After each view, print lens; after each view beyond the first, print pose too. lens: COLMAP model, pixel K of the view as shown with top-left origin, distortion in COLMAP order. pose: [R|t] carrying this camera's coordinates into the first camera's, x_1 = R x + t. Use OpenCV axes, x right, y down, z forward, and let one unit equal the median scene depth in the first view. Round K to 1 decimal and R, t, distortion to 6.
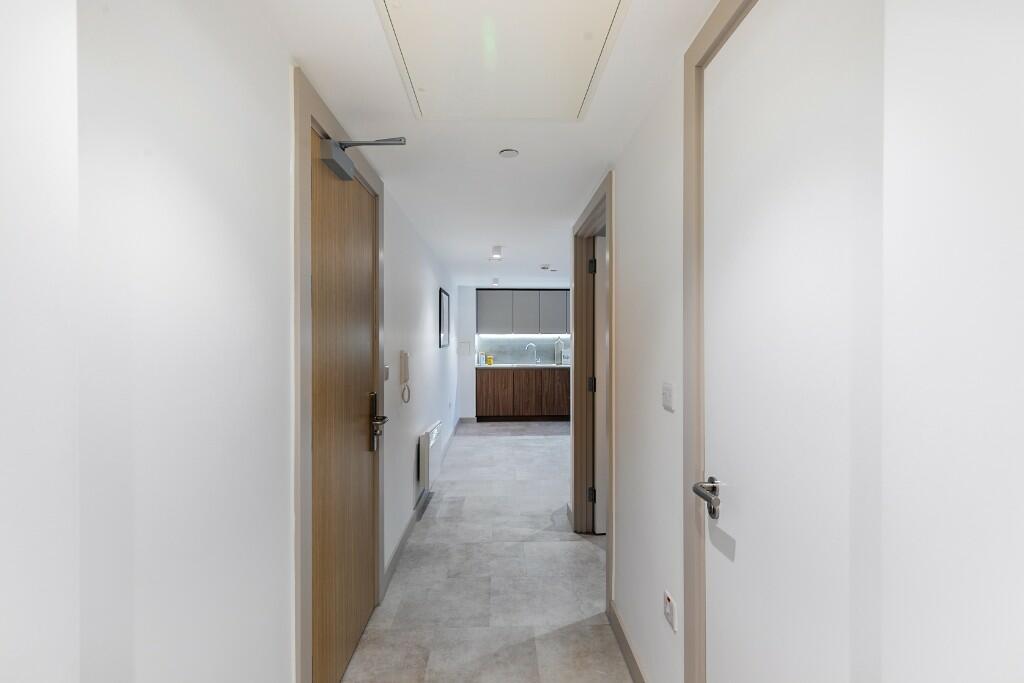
lens RADIAL K [[469.8, 0, 511.7], [0, 469.8, 339.3], [0, 0, 1]] dist [0.002789, 0.000399]
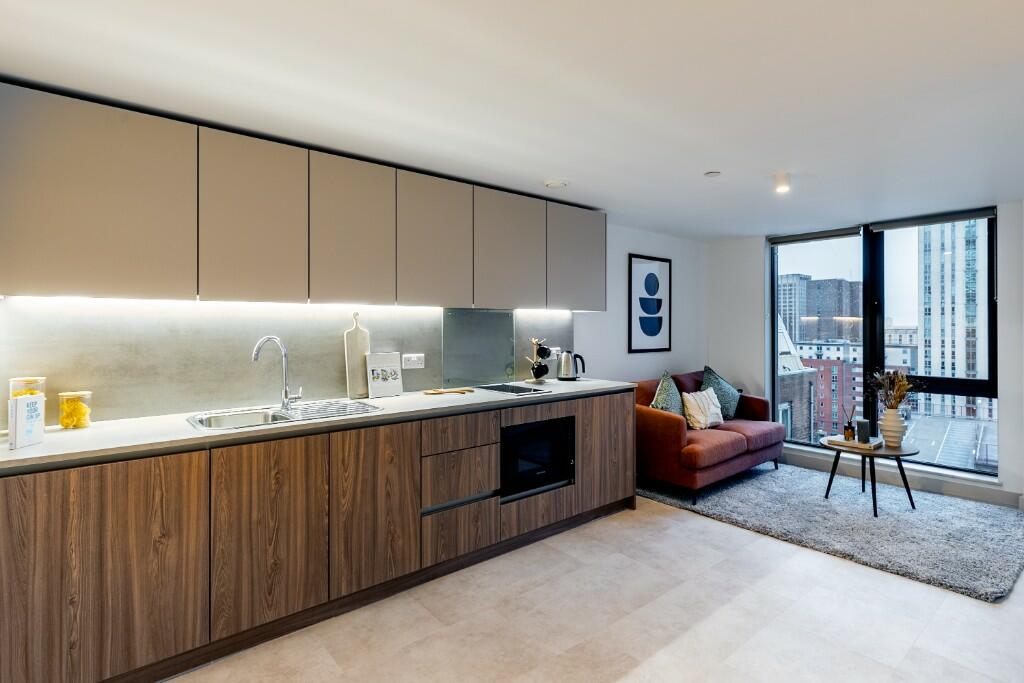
lens RADIAL K [[496.0, 0, 510.8], [0, 496.0, 333.0], [0, 0, 1]] dist [-0.003822, -0.000544]
pose [[0.788760, -0.011749, 0.614589, -0.027349], [0.007488, 0.999927, 0.009506, 0.006288], [-0.614656, -0.002896, 0.788790, 0.712450]]
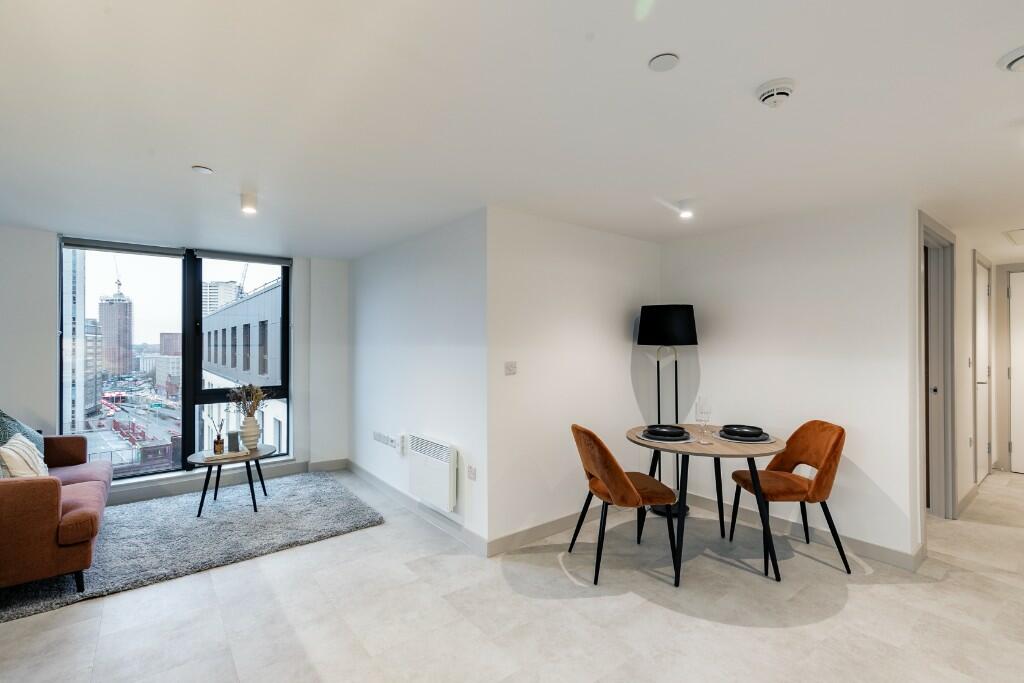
lens RADIAL K [[469.8, 0, 514.5], [0, 469.8, 338.4], [0, 0, 1]] dist [0.002789, 0.000399]
pose [[-0.596100, 0.007157, 0.802878, -0.067938], [0.006296, 0.999971, -0.004240, -0.000363], [-0.802885, 0.002528, -0.596128, 1.195636]]
